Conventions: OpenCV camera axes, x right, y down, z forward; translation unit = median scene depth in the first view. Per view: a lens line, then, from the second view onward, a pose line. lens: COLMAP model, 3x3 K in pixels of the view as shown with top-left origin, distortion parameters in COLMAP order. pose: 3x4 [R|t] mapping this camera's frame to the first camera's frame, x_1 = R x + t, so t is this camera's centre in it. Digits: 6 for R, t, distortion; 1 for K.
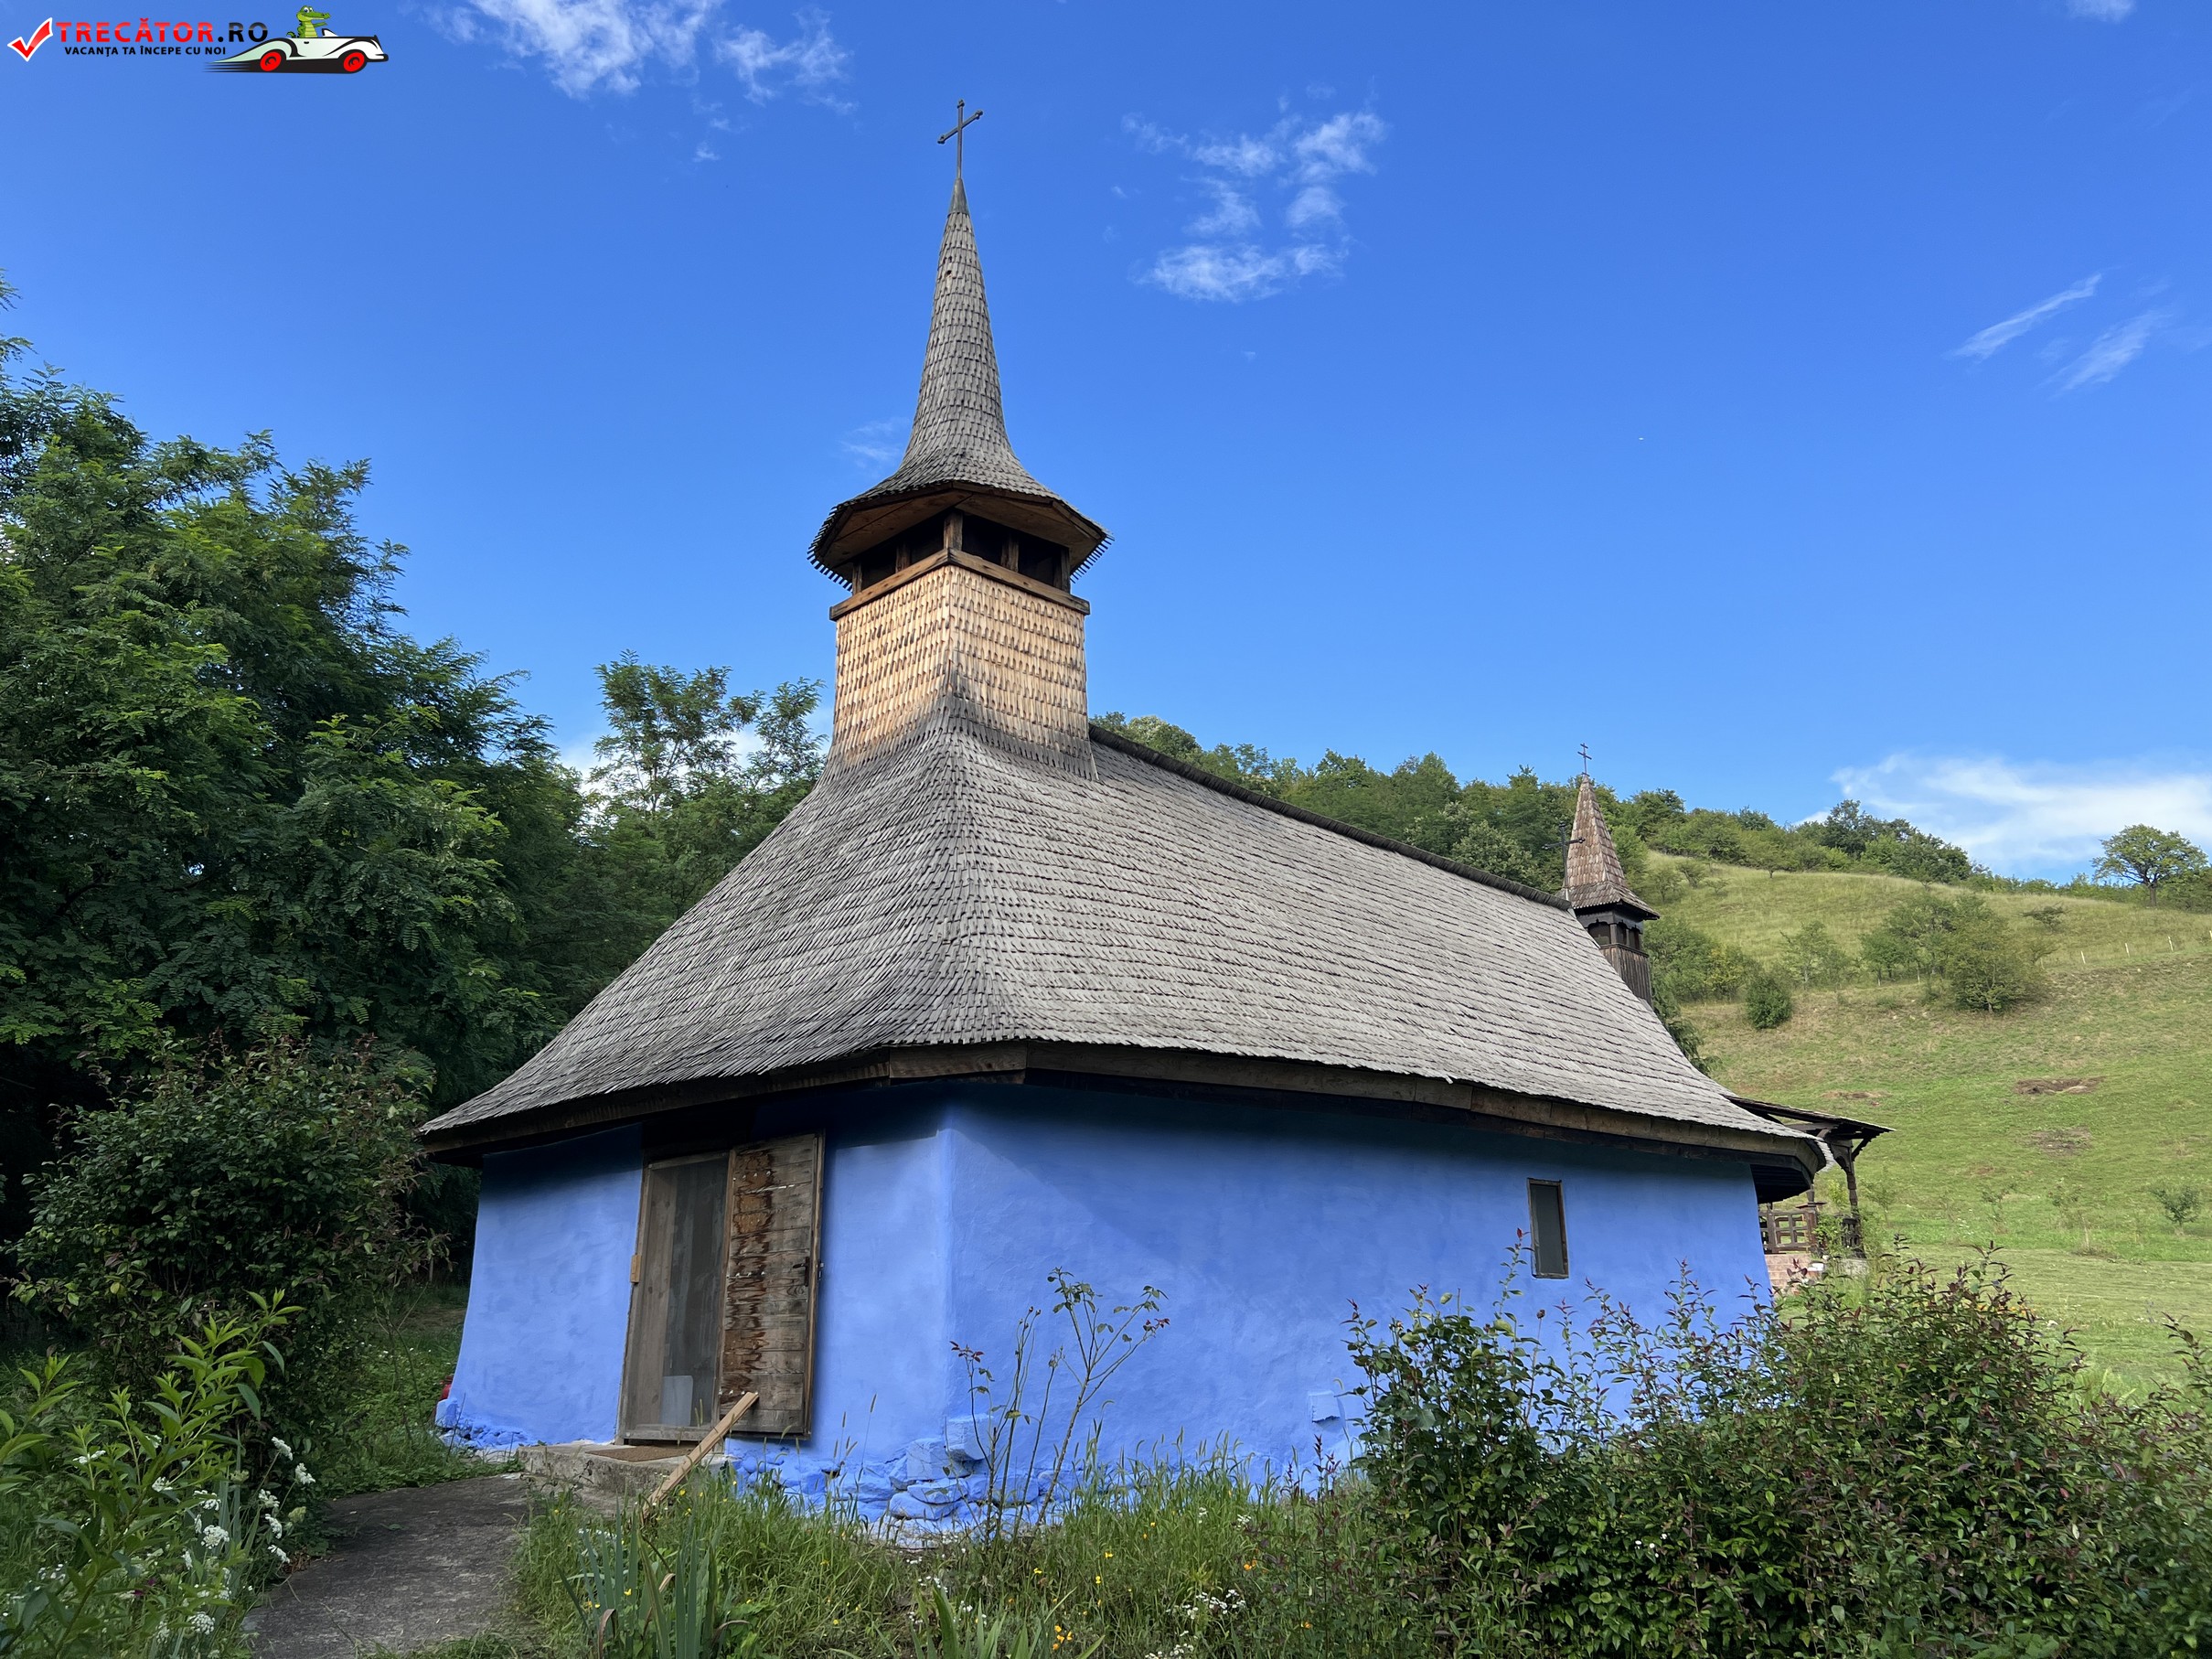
lens RADIAL K [[1658.8, 0, 1106.0], [0, 1658.8, 829.5], [0, 0, 1]] dist [0.051474, -0.058378]
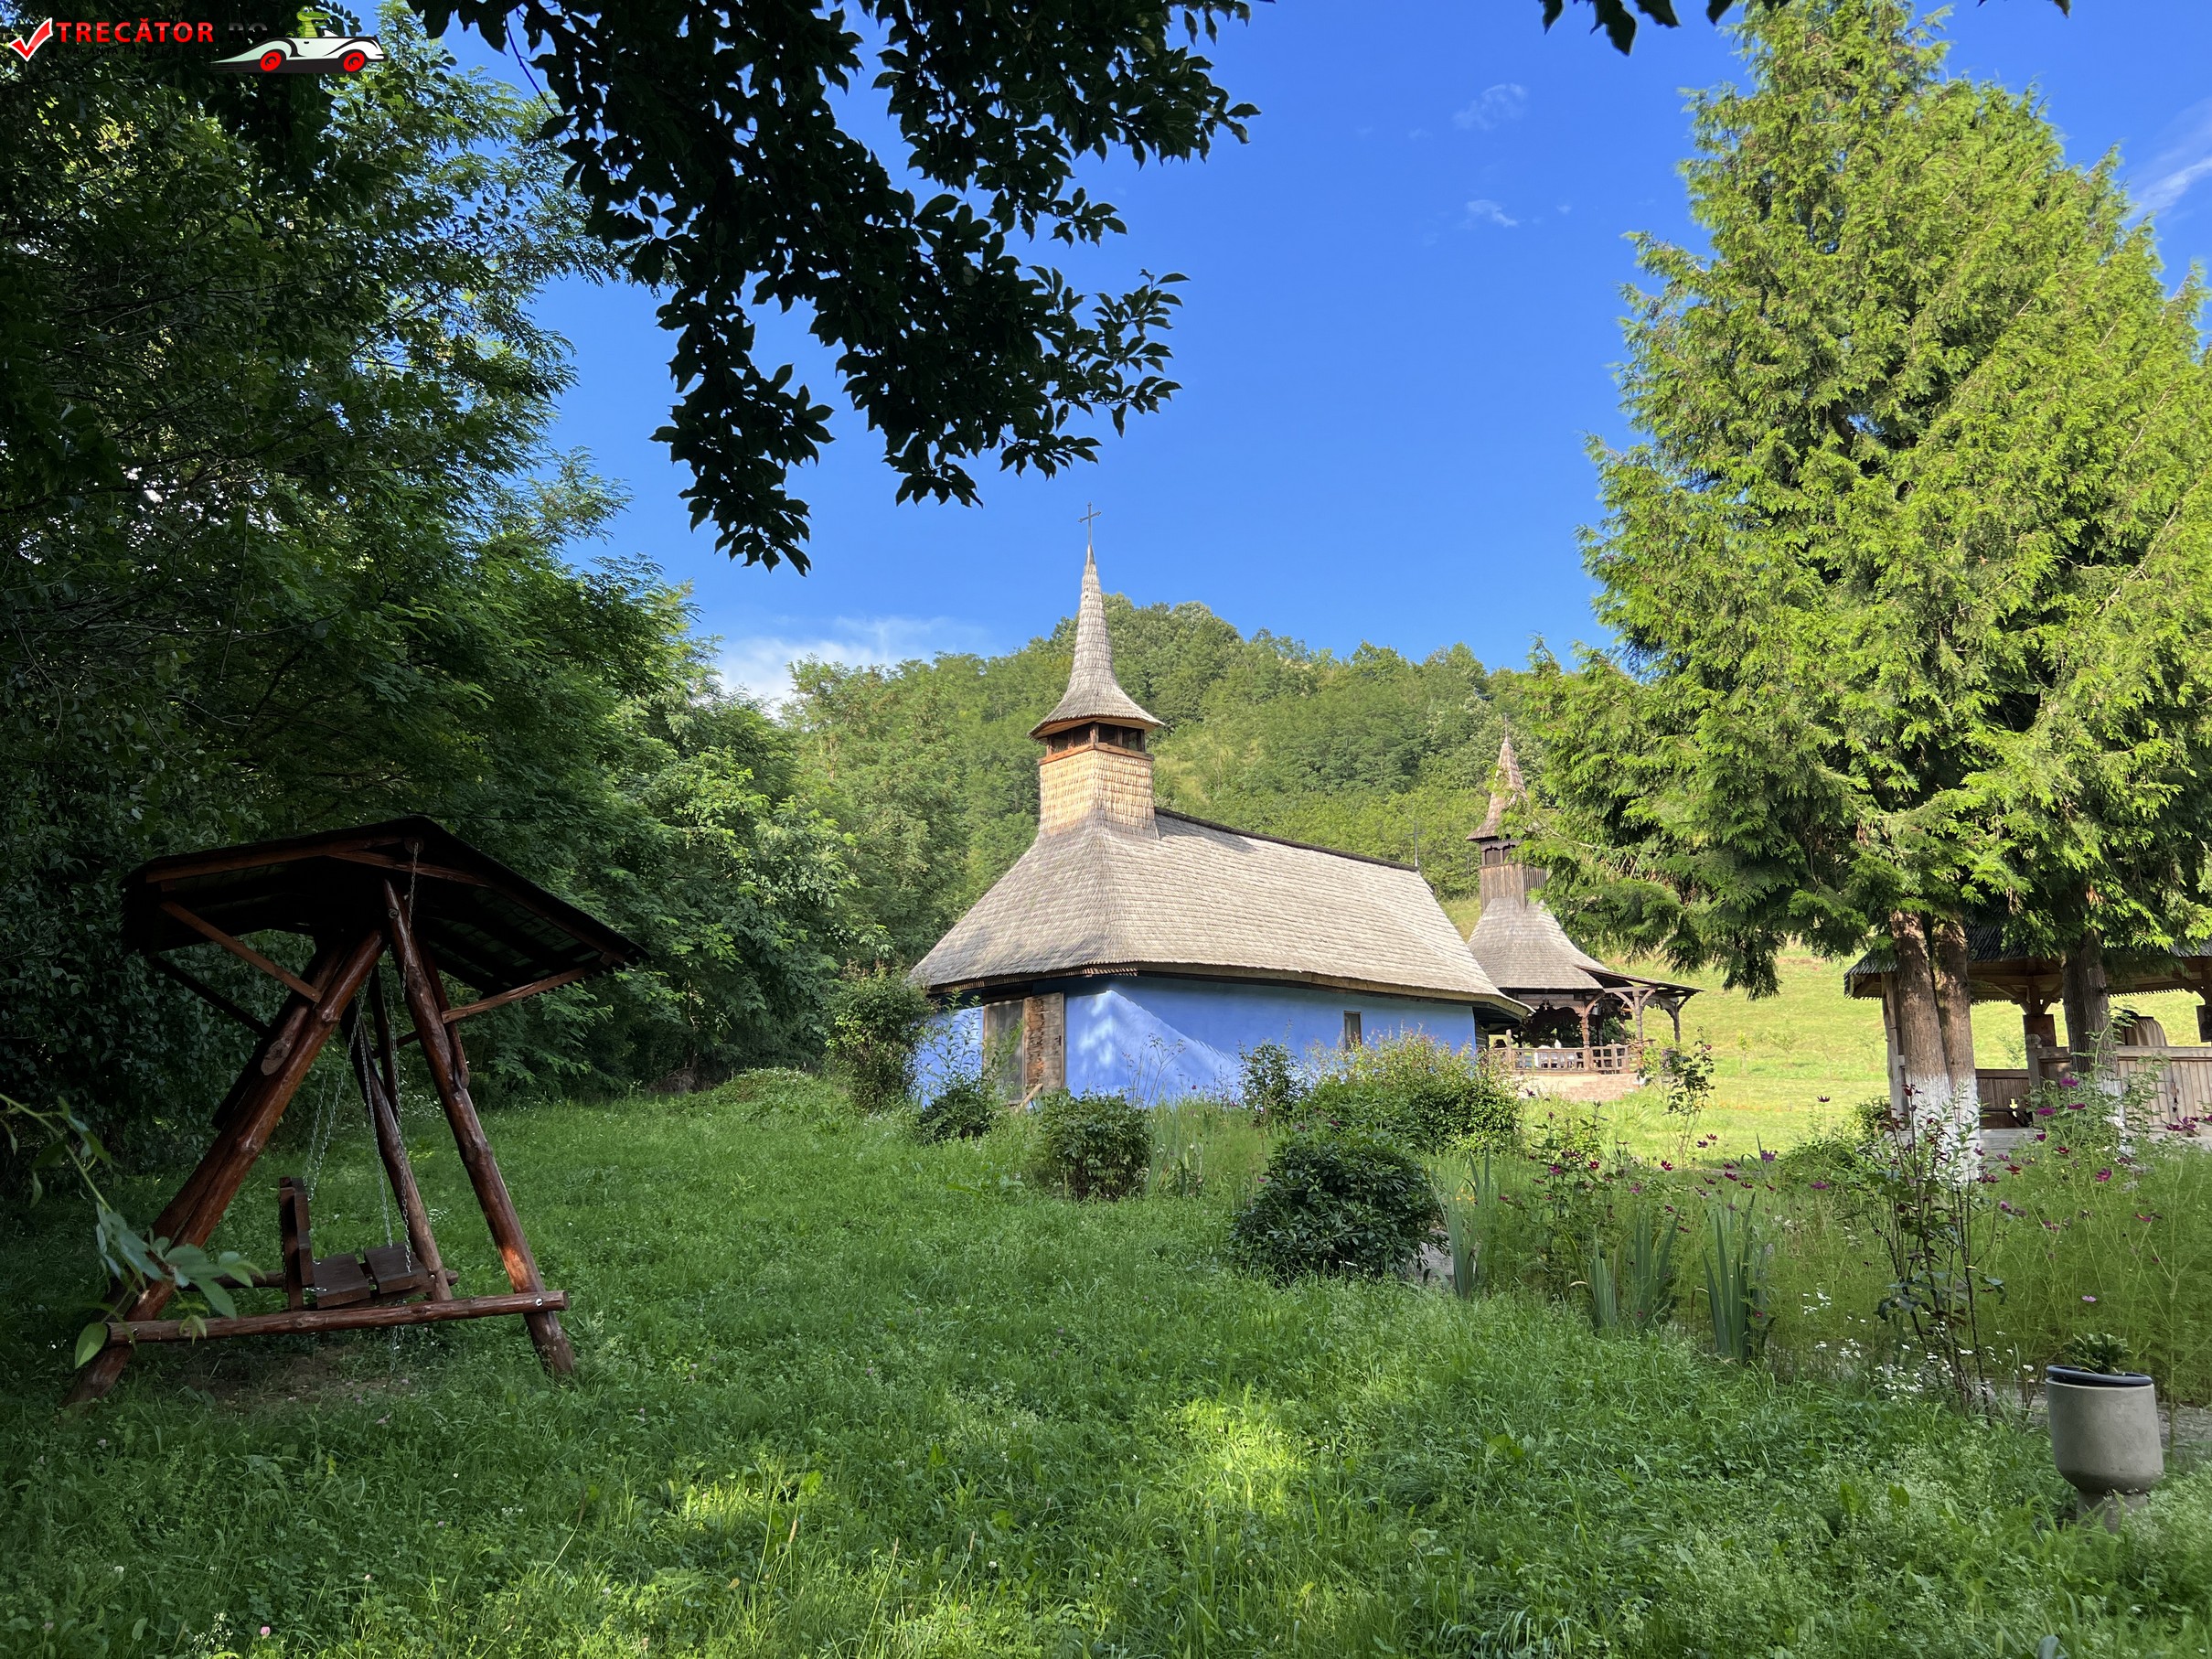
lens RADIAL K [[1658.8, 0, 1106.0], [0, 1658.8, 829.5], [0, 0, 1]] dist [0.051474, -0.058378]
pose [[0.999556, -0.006742, -0.029033, -0.011726], [0.009034, 0.996789, 0.079555, -0.226675], [0.028404, -0.079782, 0.996408, -1.272979]]
